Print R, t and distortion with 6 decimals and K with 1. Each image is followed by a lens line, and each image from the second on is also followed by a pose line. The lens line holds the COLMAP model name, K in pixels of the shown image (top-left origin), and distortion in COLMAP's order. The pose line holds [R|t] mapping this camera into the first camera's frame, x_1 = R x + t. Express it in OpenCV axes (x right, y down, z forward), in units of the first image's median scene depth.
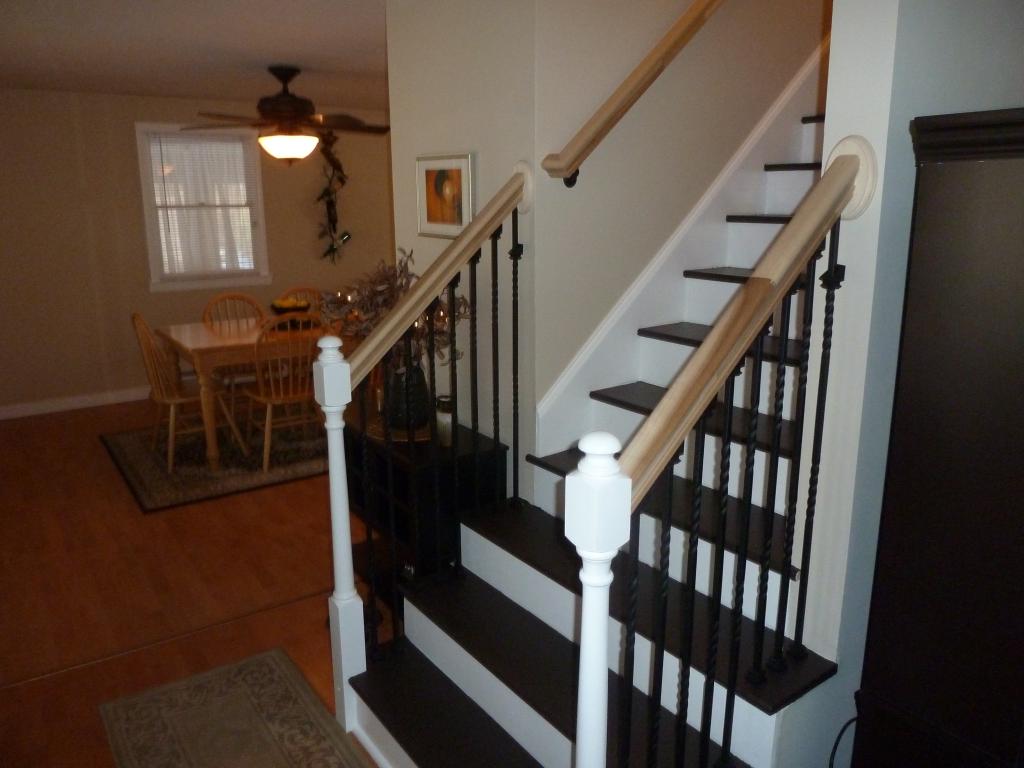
lens RADIAL K [[761.1, 0, 506.6], [0, 761.1, 382.1], [0, 0, 1]] dist [-0.044064, 0.024368]
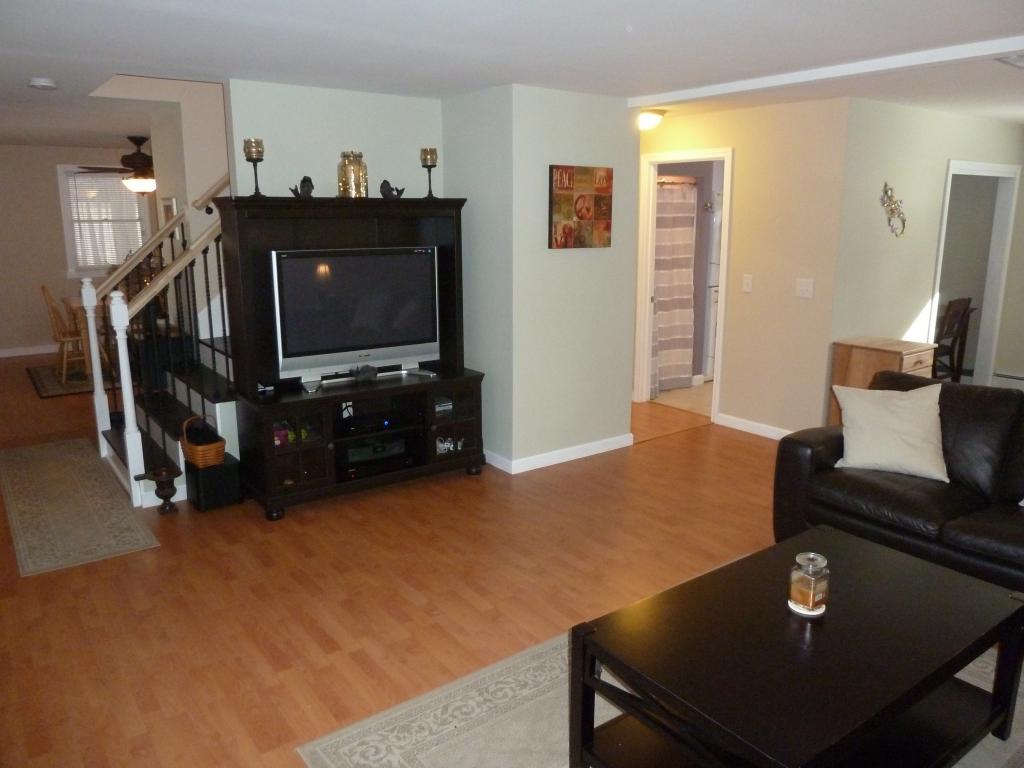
lens RADIAL K [[761.1, 0, 506.6], [0, 761.1, 382.1], [0, 0, 1]] dist [-0.044064, 0.024368]
pose [[0.999909, 0.004339, 0.012804, 0.479944], [-0.004101, 0.999819, -0.018570, 0.140098], [-0.012882, 0.018516, 0.999746, -0.624238]]
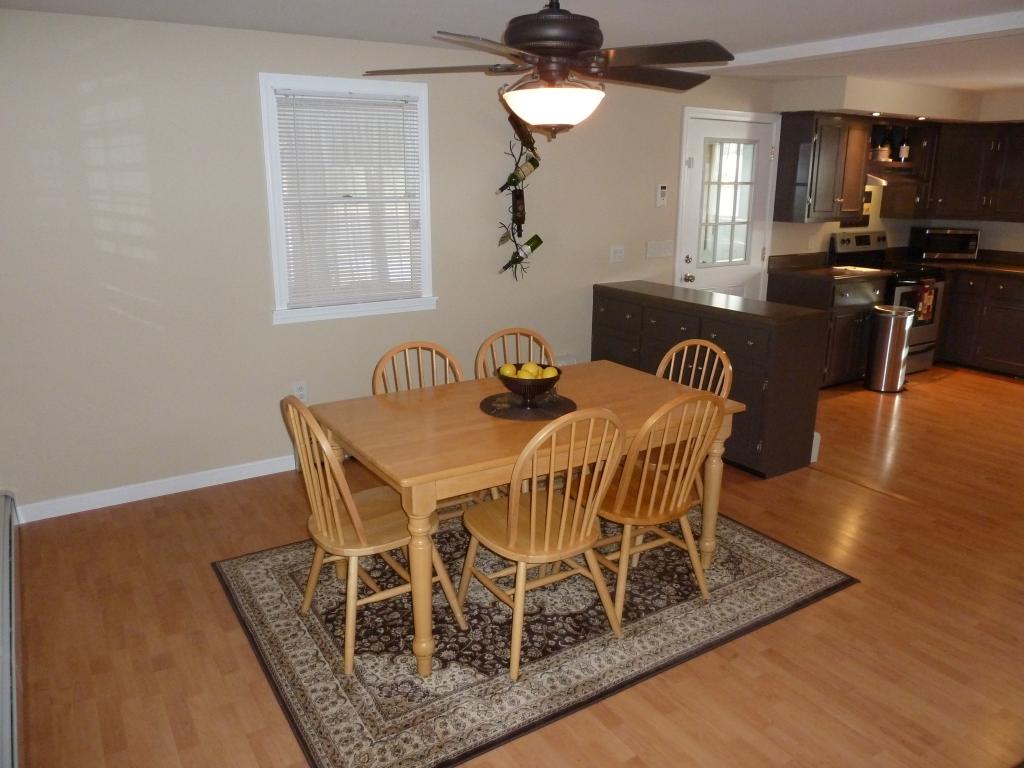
lens RADIAL K [[761.1, 0, 506.6], [0, 761.1, 382.1], [0, 0, 1]] dist [-0.044064, 0.024368]
pose [[0.998096, 0.037029, -0.049331, -0.298605], [-0.035670, 0.998967, 0.028142, -0.120000], [0.050323, -0.026329, 0.998386, 0.427008]]
